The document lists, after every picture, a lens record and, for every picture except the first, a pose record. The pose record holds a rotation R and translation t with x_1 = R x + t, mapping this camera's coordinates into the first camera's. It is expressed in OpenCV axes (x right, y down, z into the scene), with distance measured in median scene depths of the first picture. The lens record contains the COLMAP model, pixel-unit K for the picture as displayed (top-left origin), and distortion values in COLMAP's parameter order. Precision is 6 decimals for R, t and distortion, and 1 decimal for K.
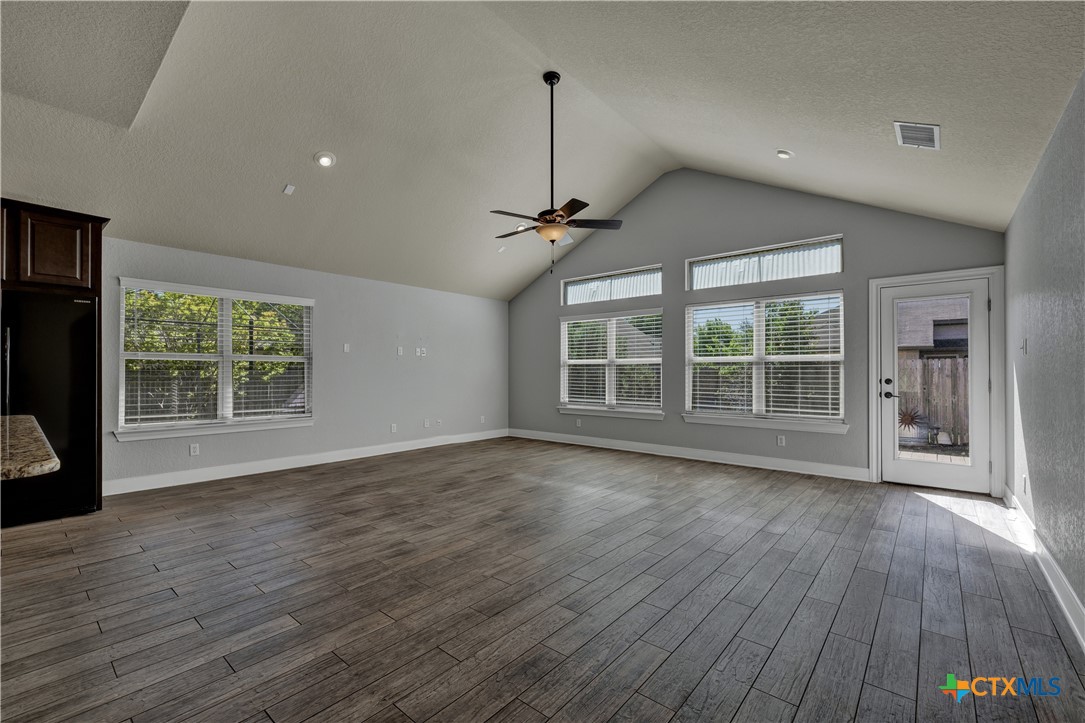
lens RADIAL K [[461.8, 0, 538.6], [0, 461.8, 370.6], [0, 0, 1]] dist [-0.000654, -0.000320]
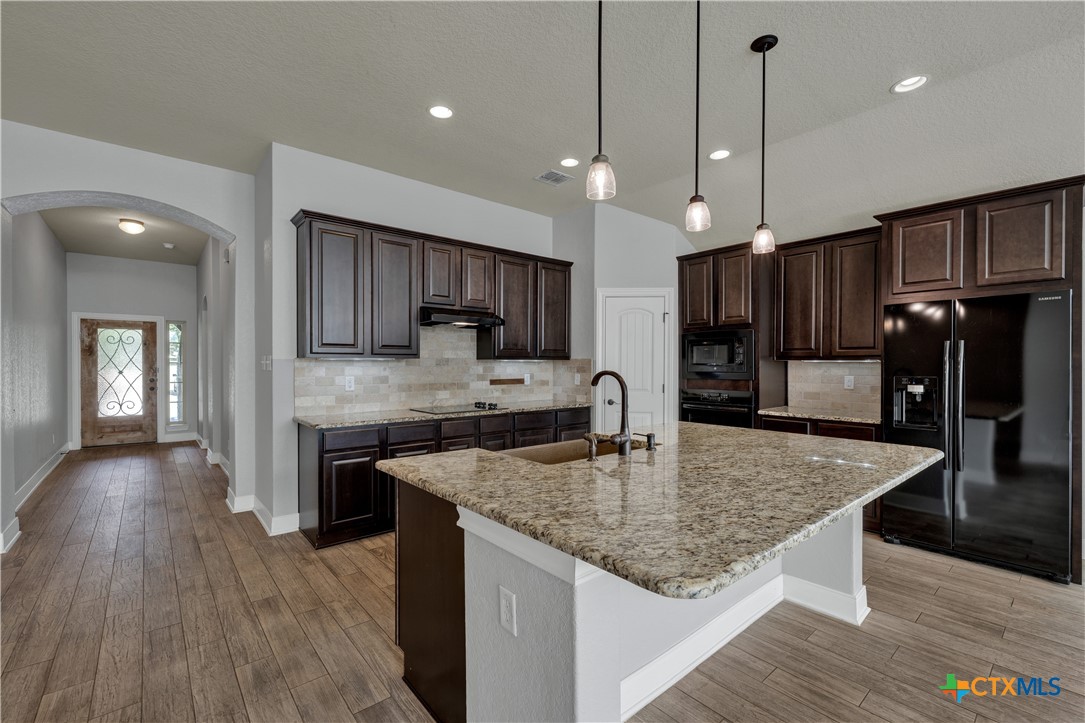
lens RADIAL K [[461.8, 0, 538.6], [0, 461.8, 370.6], [0, 0, 1]] dist [-0.000654, -0.000320]
pose [[-0.156628, 0.013573, -0.987564, -0.113318], [0.002526, 0.999908, 0.013342, -0.042635], [0.987654, -0.000405, -0.156648, 0.283466]]
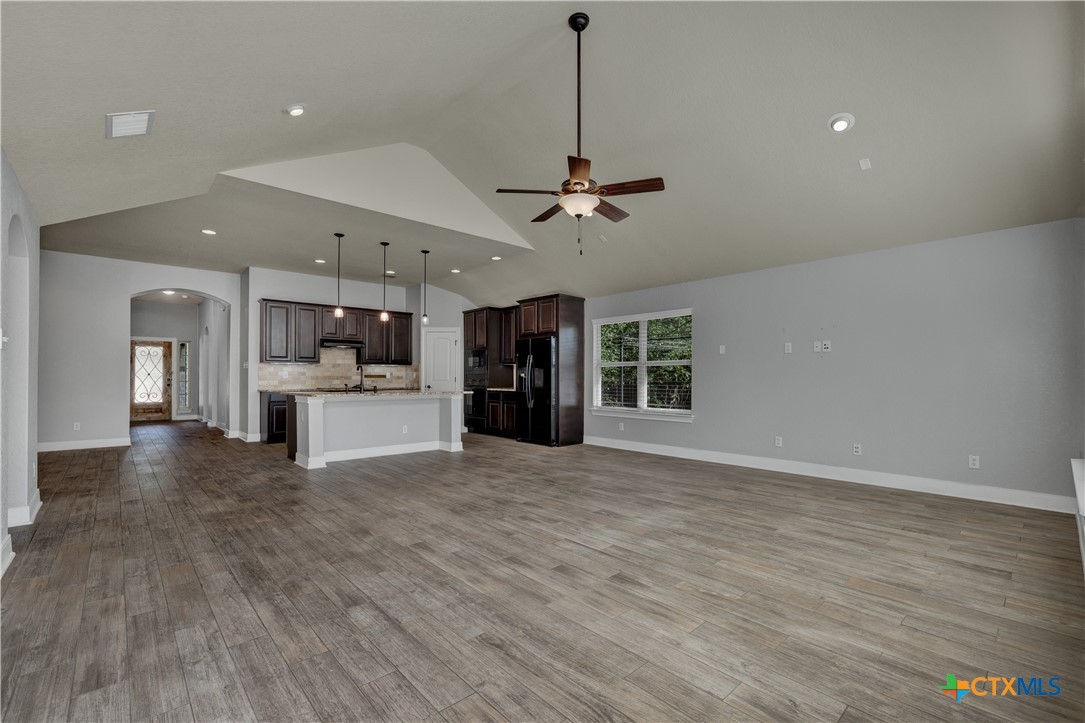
lens RADIAL K [[473.2, 0, 539.7], [0, 473.2, 374.1], [0, 0, 1]] dist [-0.002901, -0.000240]
pose [[-0.126771, -0.006797, -0.991909, 1.031392], [0.002254, 0.999972, -0.007141, 0.015210], [0.991929, -0.003141, -0.126752, 1.206704]]
